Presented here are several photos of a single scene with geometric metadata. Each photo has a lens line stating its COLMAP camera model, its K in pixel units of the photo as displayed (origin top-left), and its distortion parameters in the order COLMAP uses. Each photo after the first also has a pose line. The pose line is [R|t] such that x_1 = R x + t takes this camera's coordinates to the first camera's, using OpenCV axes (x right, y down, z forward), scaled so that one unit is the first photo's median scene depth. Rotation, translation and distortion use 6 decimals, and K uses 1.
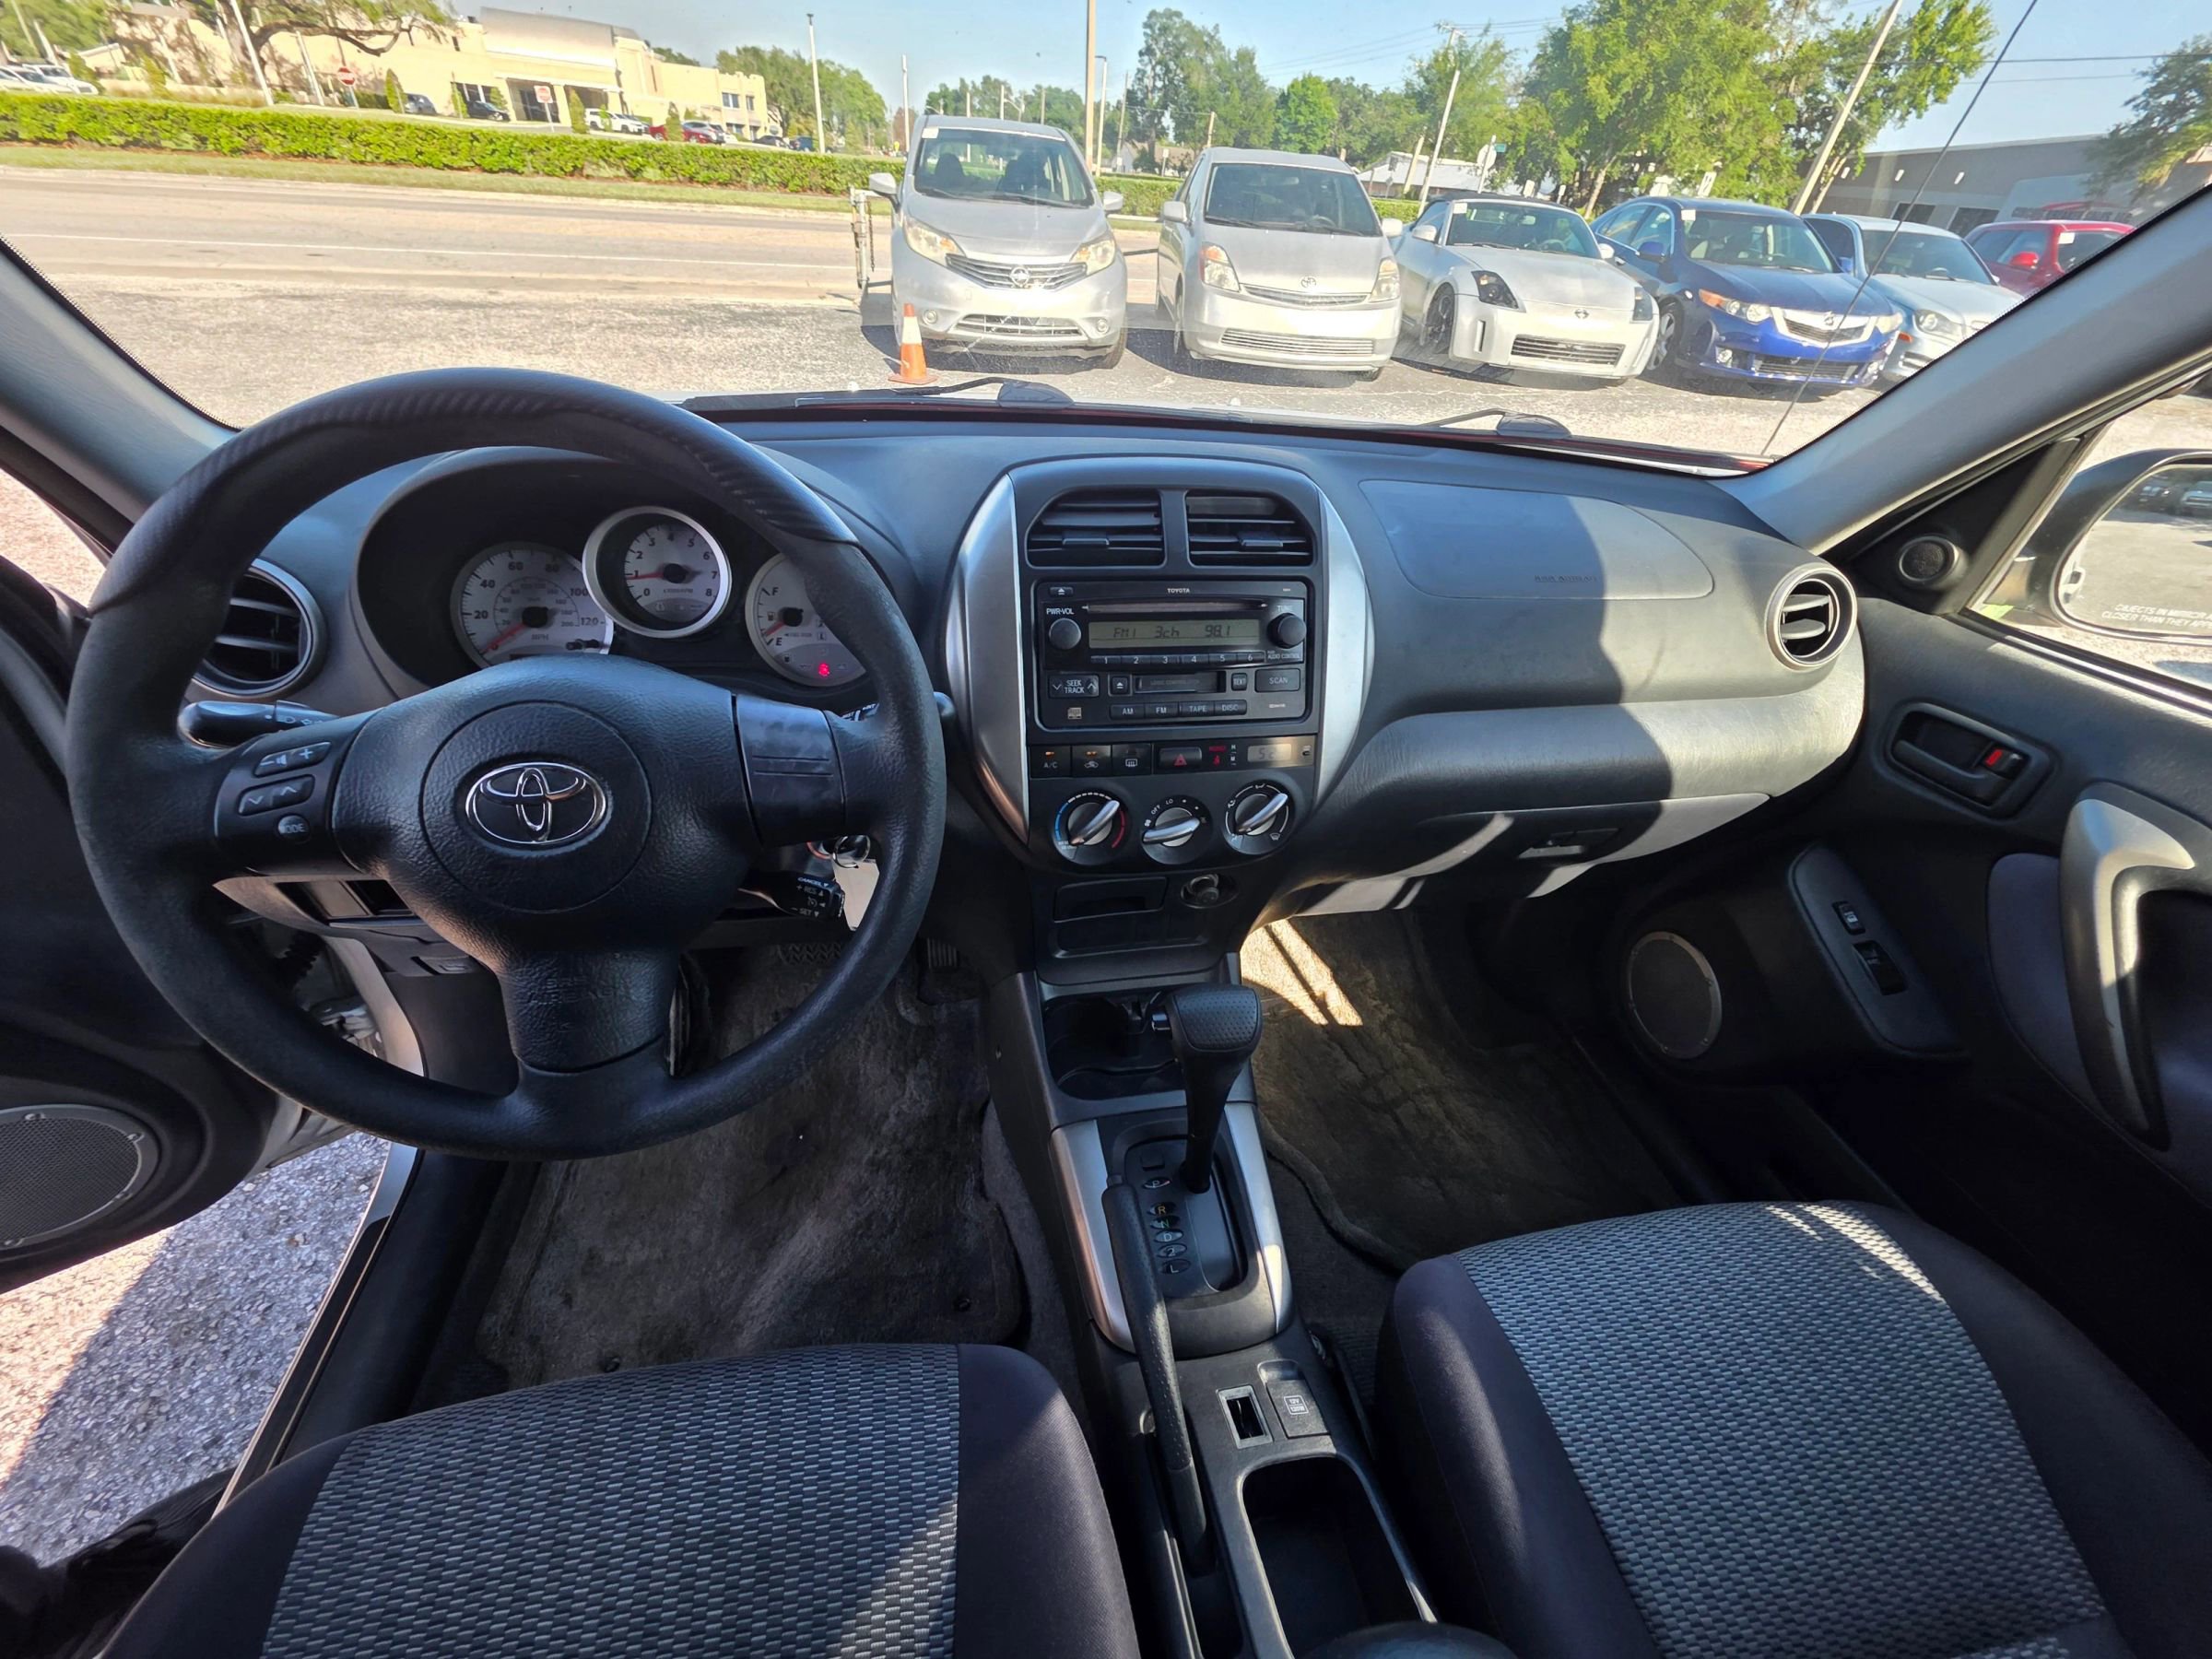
lens RADIAL K [[878.4, 0, 1119.5], [0, 878.4, 841.5], [0, 0, 1]] dist [0.004061, -0.001827]
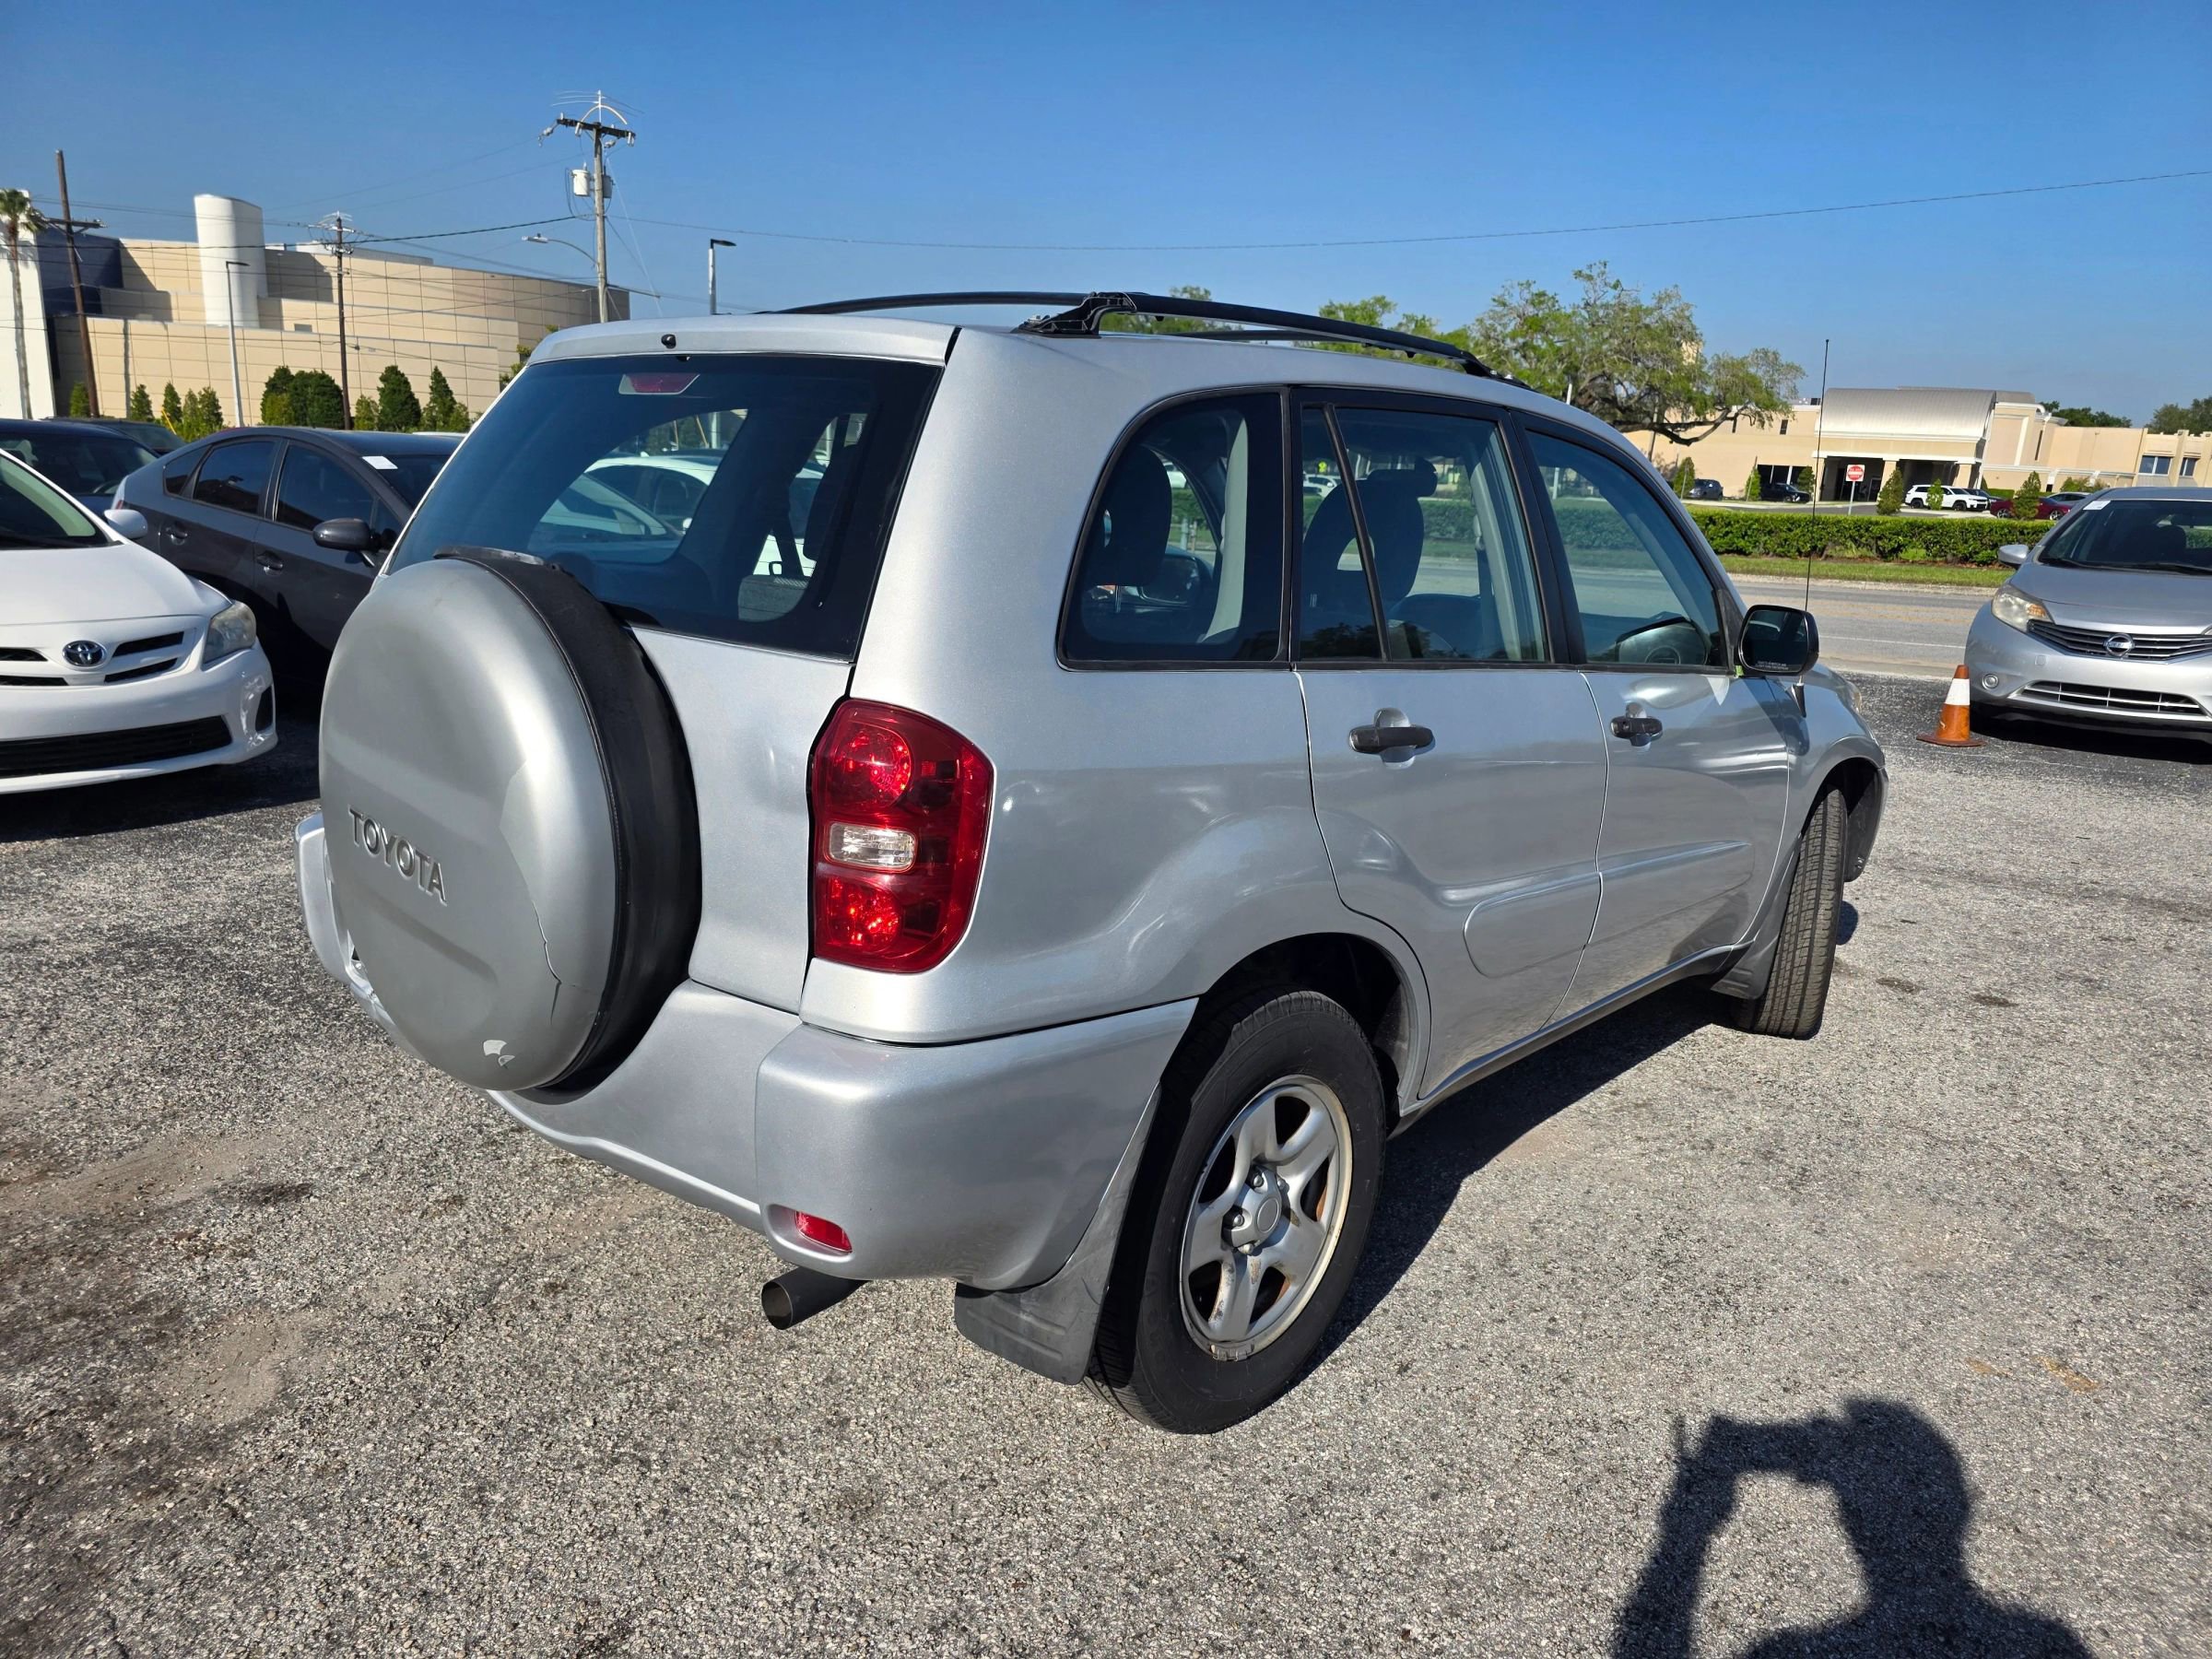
lens RADIAL K [[1527.9, 0, 1106.0], [0, 1527.9, 829.5], [0, 0, 1]] dist [0.032755, -0.036720]
pose [[0.602124, 0.135800, -0.786769, 0.234339], [-0.479736, 0.849237, -0.220566, 0.134958], [0.638201, 0.510249, 0.576494, -0.169095]]
